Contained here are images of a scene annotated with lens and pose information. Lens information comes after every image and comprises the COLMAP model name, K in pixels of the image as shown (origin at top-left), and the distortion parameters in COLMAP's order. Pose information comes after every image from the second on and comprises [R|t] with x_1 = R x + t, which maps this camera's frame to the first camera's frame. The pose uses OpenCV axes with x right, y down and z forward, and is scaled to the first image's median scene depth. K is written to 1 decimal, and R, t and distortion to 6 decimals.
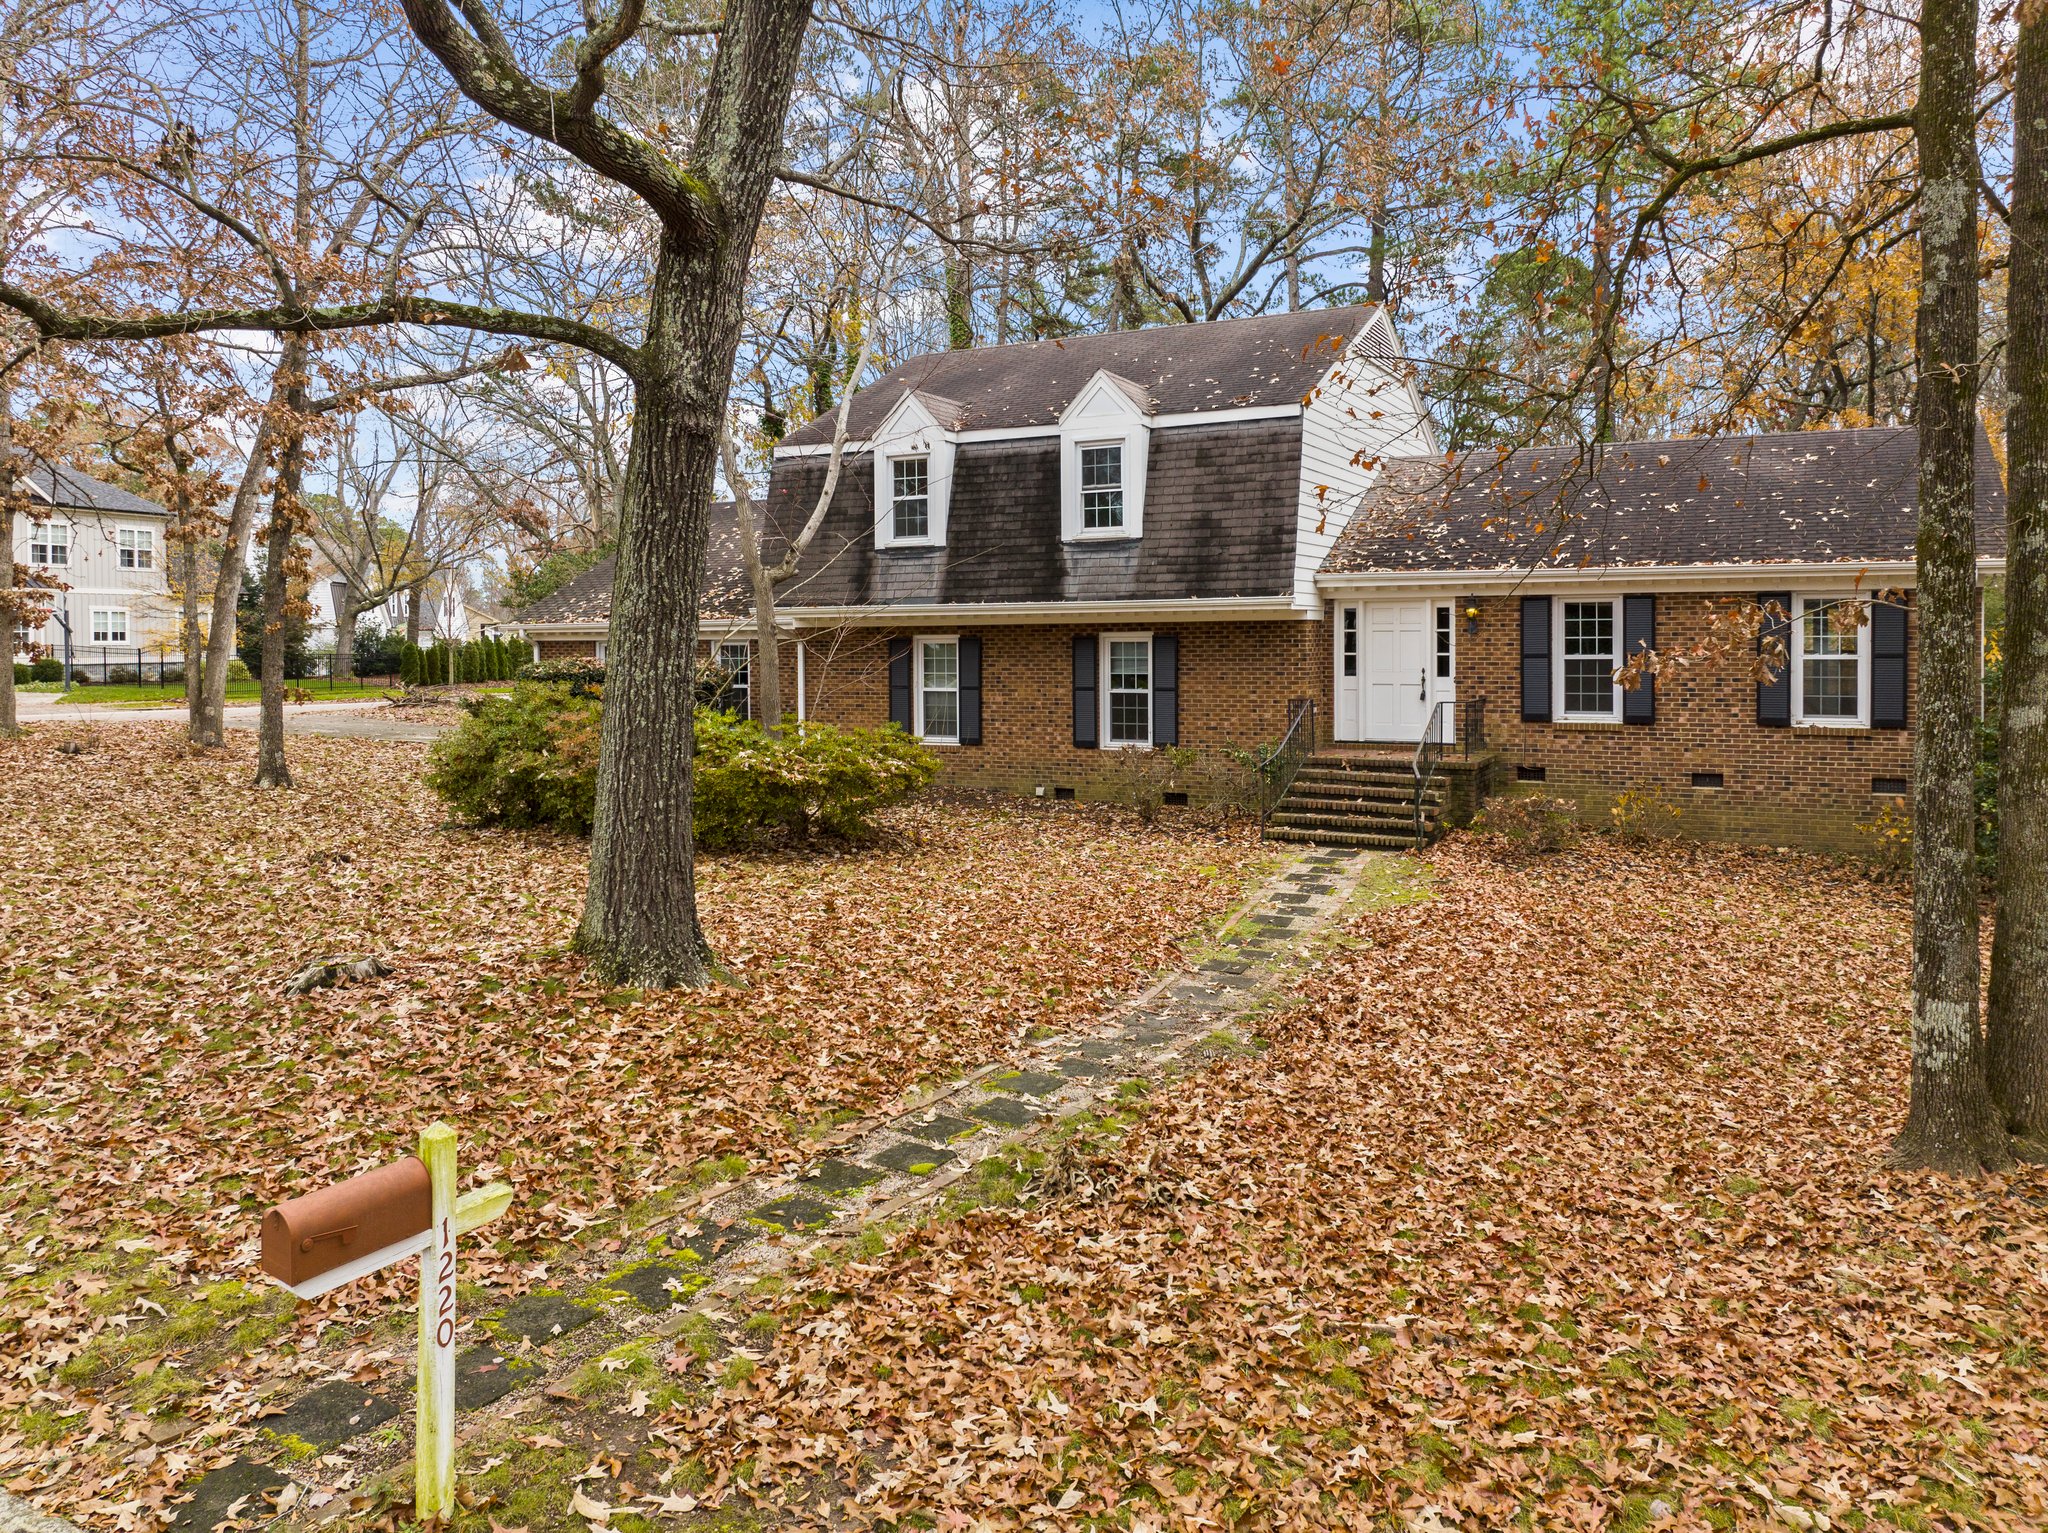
lens RADIAL K [[1474.2, 0, 1032.6], [0, 1474.2, 695.6], [0, 0, 1]] dist [-0.026979, -0.014866]
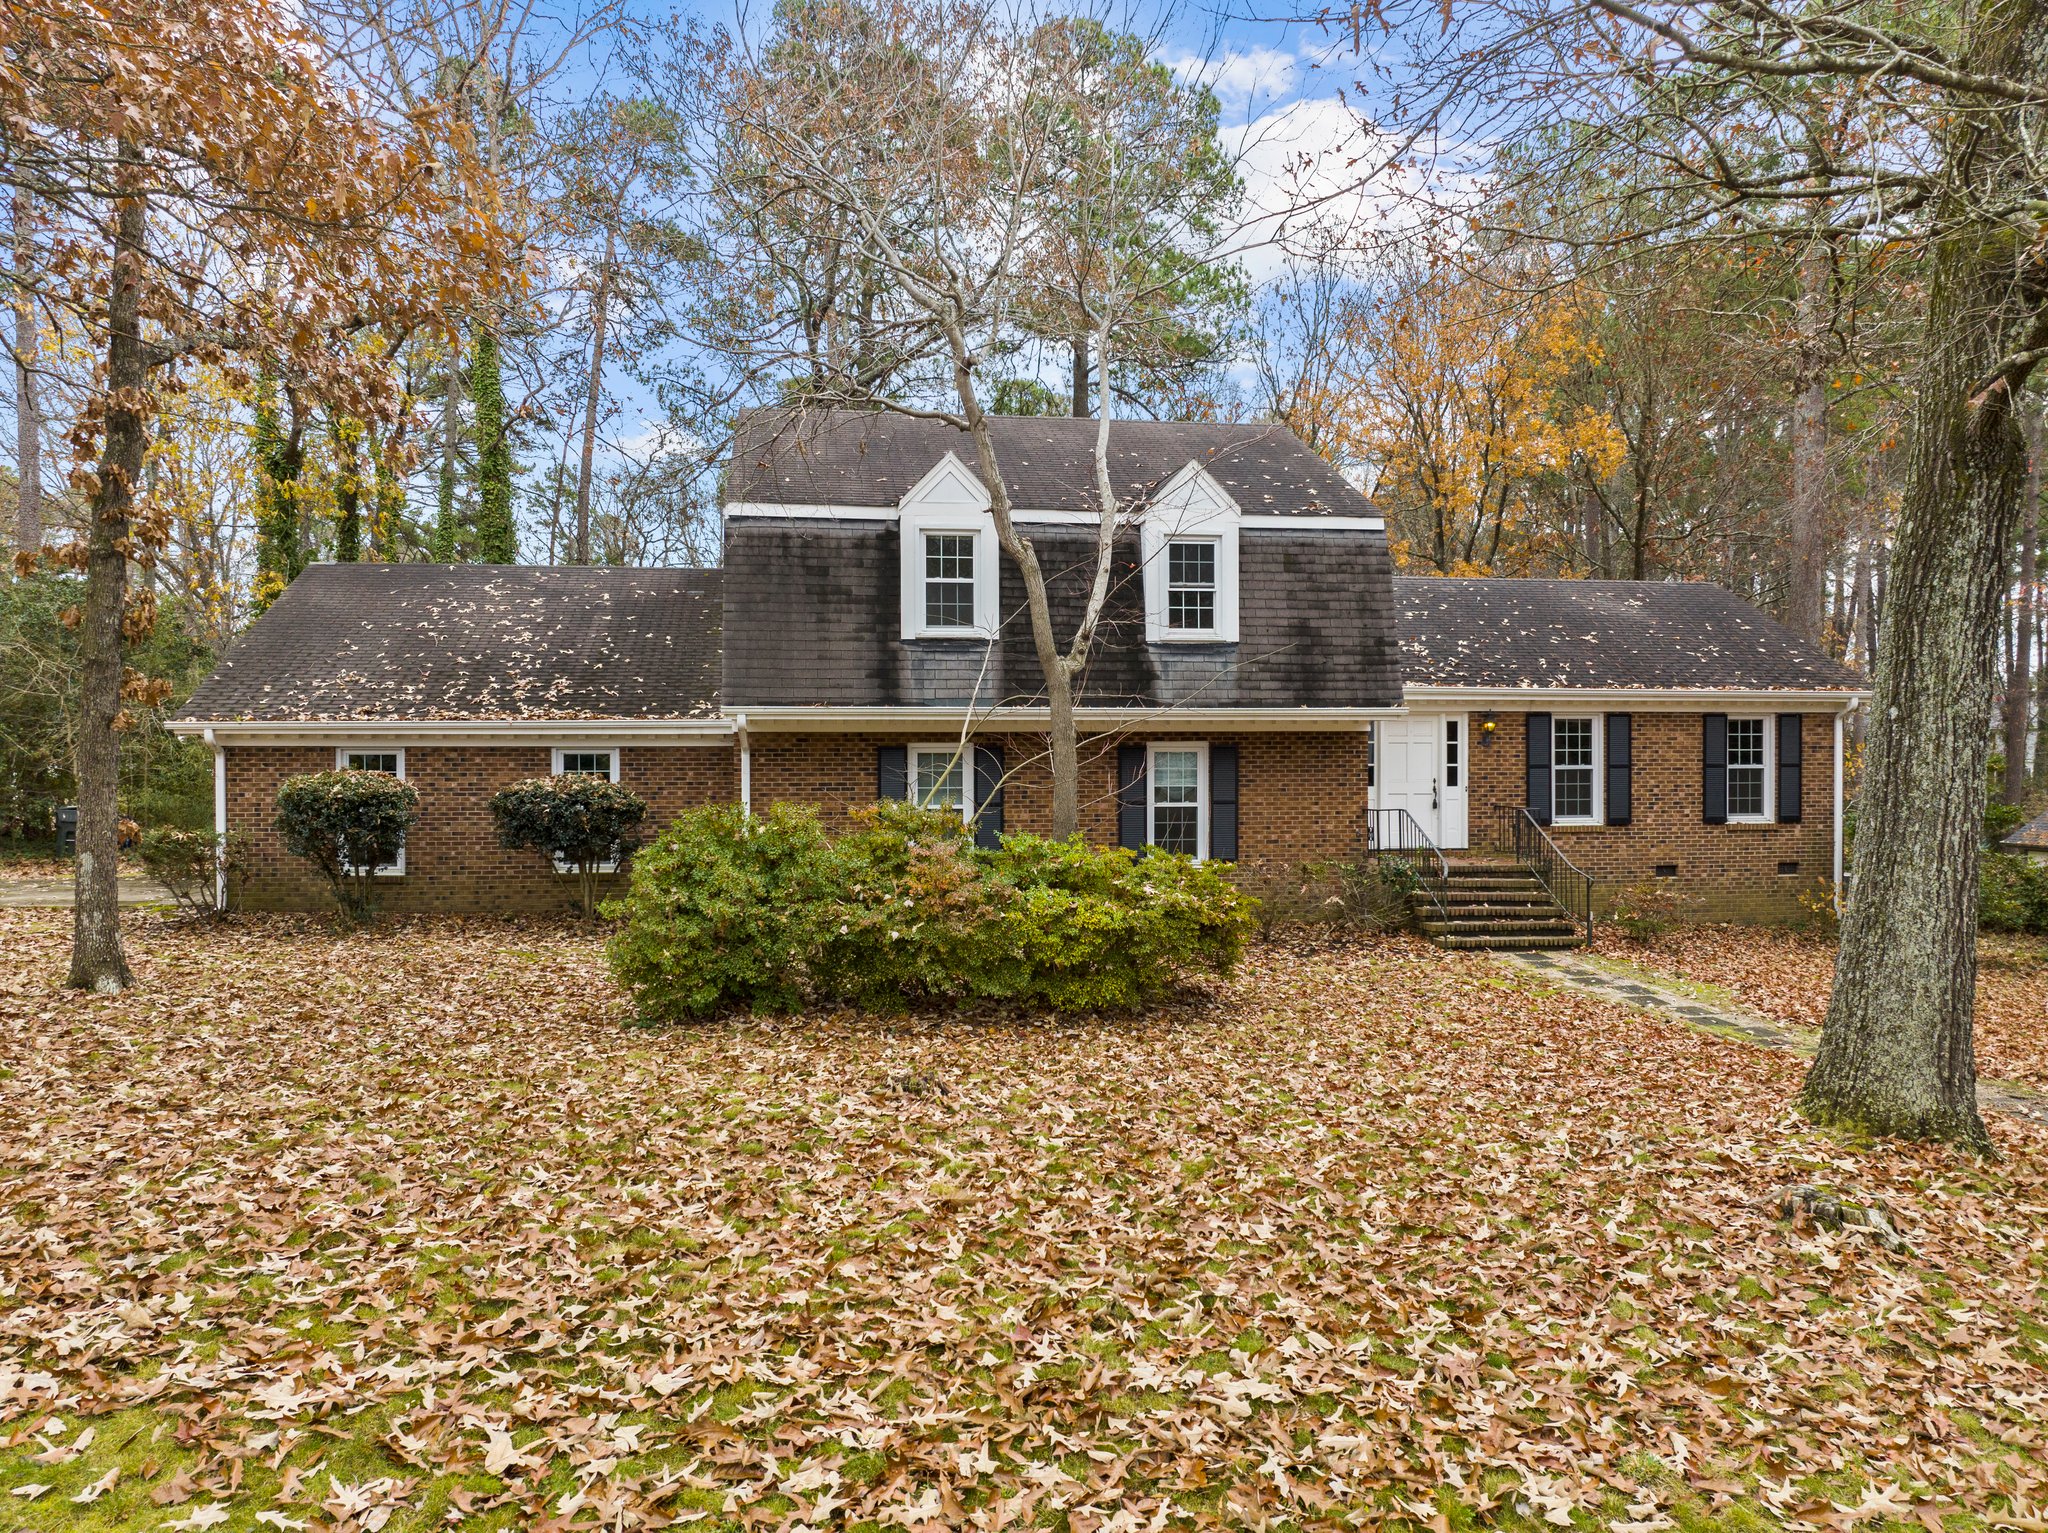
lens RADIAL K [[1474.2, 0, 1016.8], [0, 1474.2, 764.2], [0, 0, 1]] dist [-0.026979, -0.014866]
pose [[0.807410, -0.000004, 0.589991, -0.680783], [0.017526, 0.999559, -0.023978, -0.009721], [-0.589731, 0.029700, 0.807054, 0.367440]]
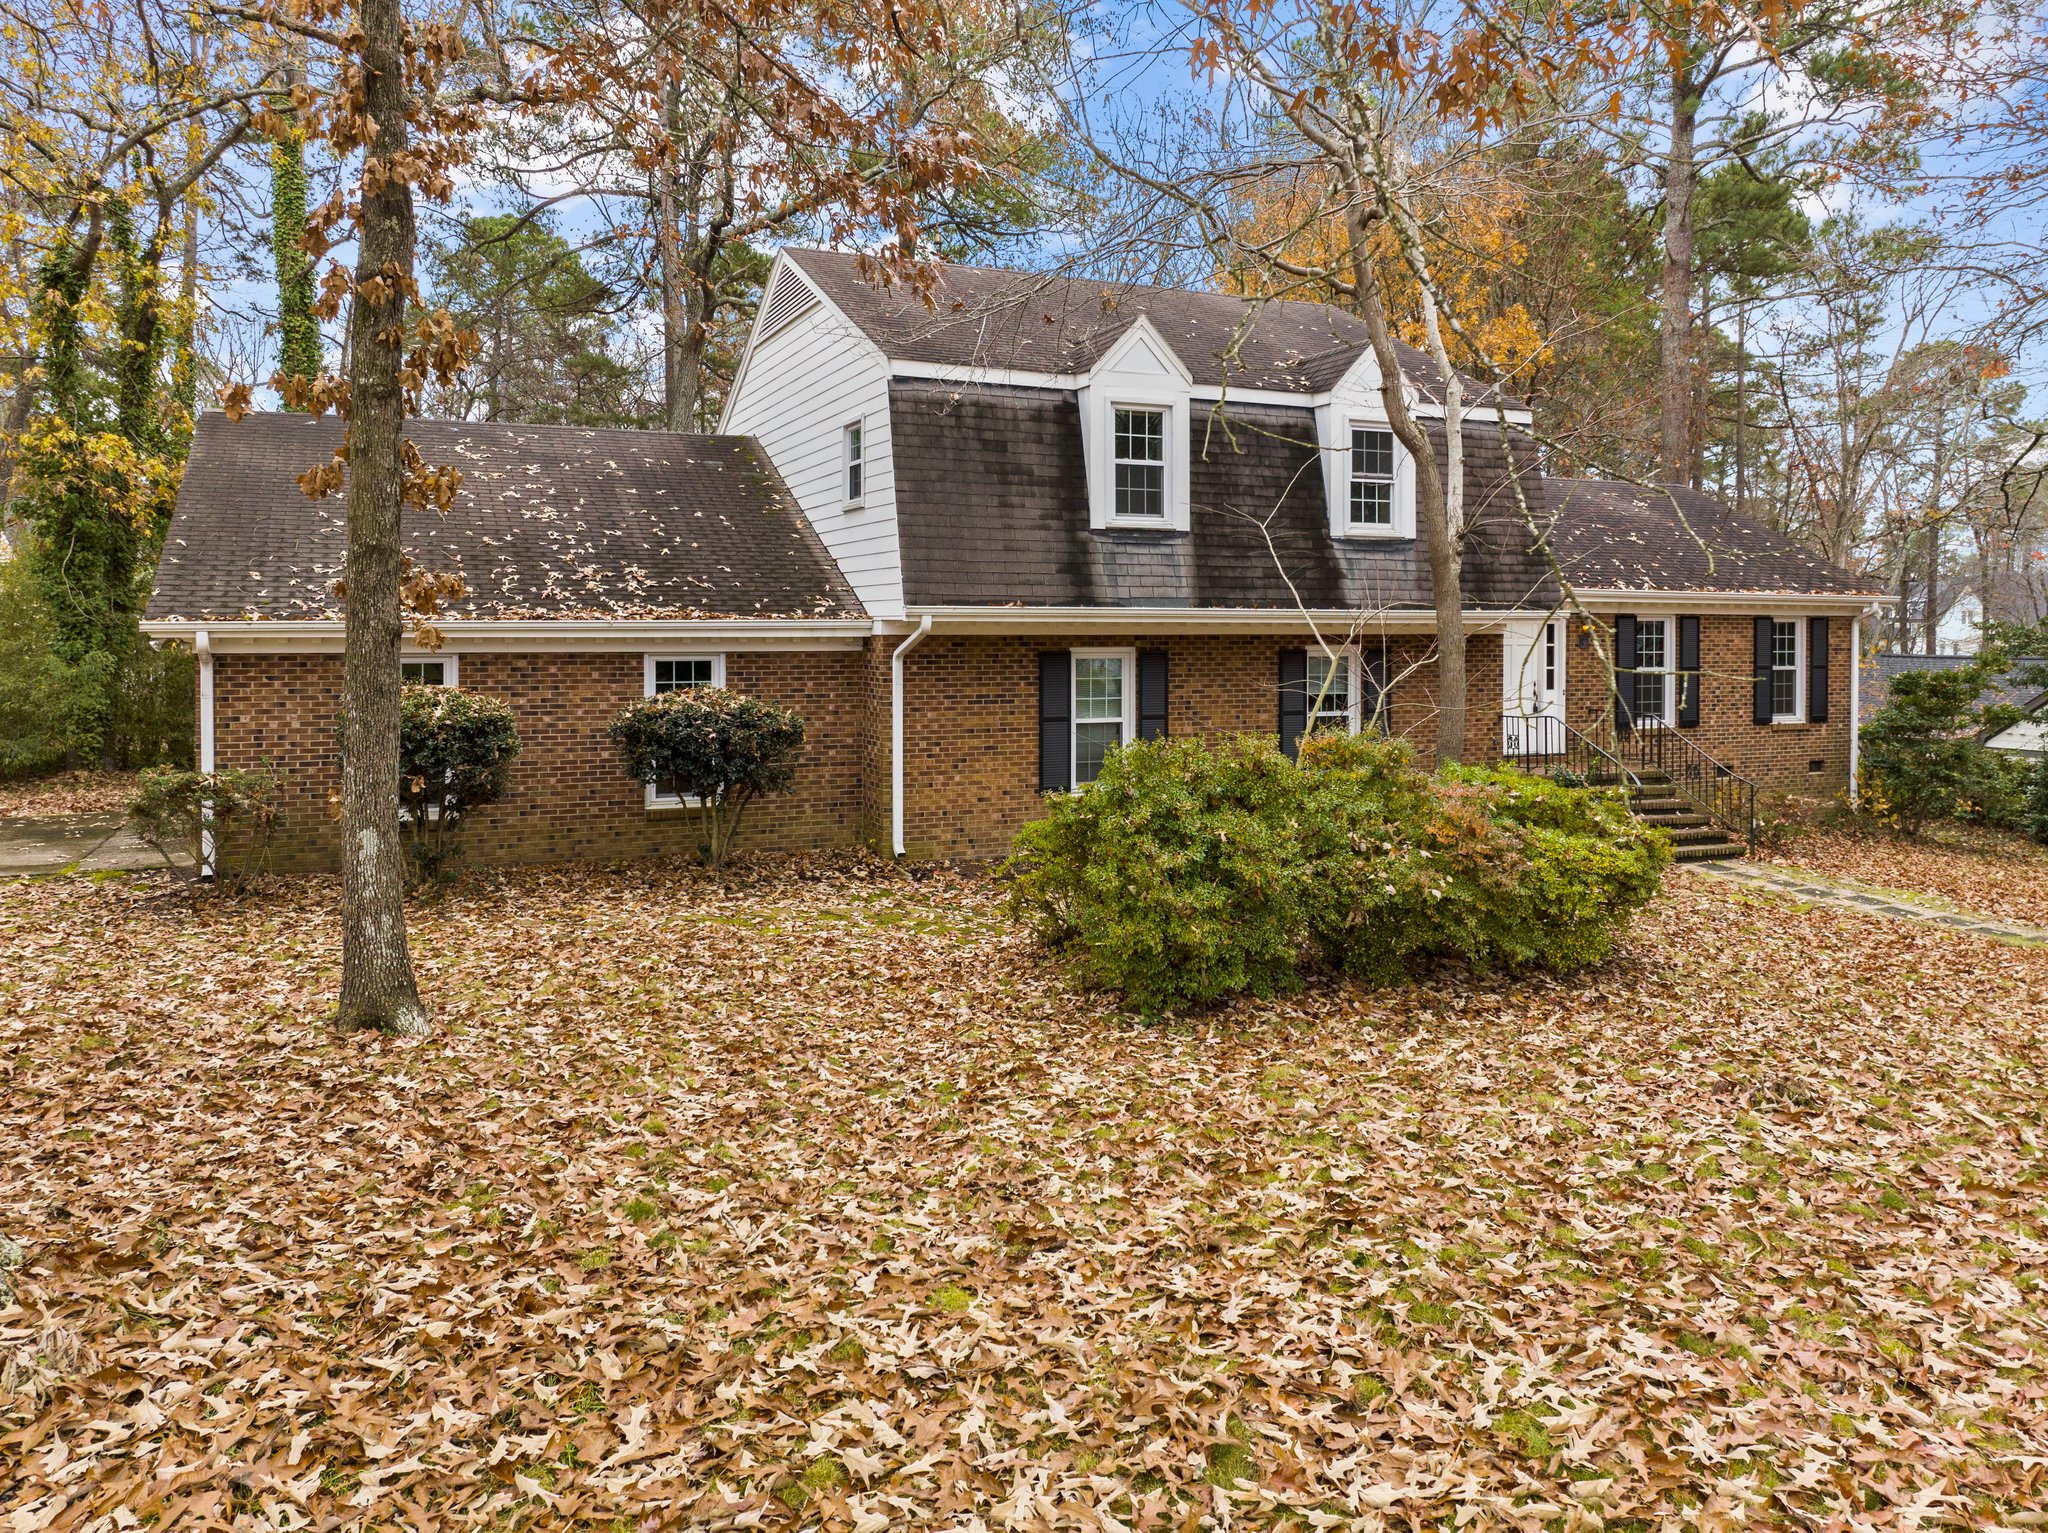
lens RADIAL K [[1524.2, 0, 1026.6], [0, 1524.2, 667.7], [0, 0, 1]] dist [-0.030555, -0.010040]
pose [[0.615411, -0.010231, 0.788140, -0.890372], [0.024125, 0.999692, -0.005860, -0.035048], [-0.787837, 0.022620, 0.615468, 0.712520]]
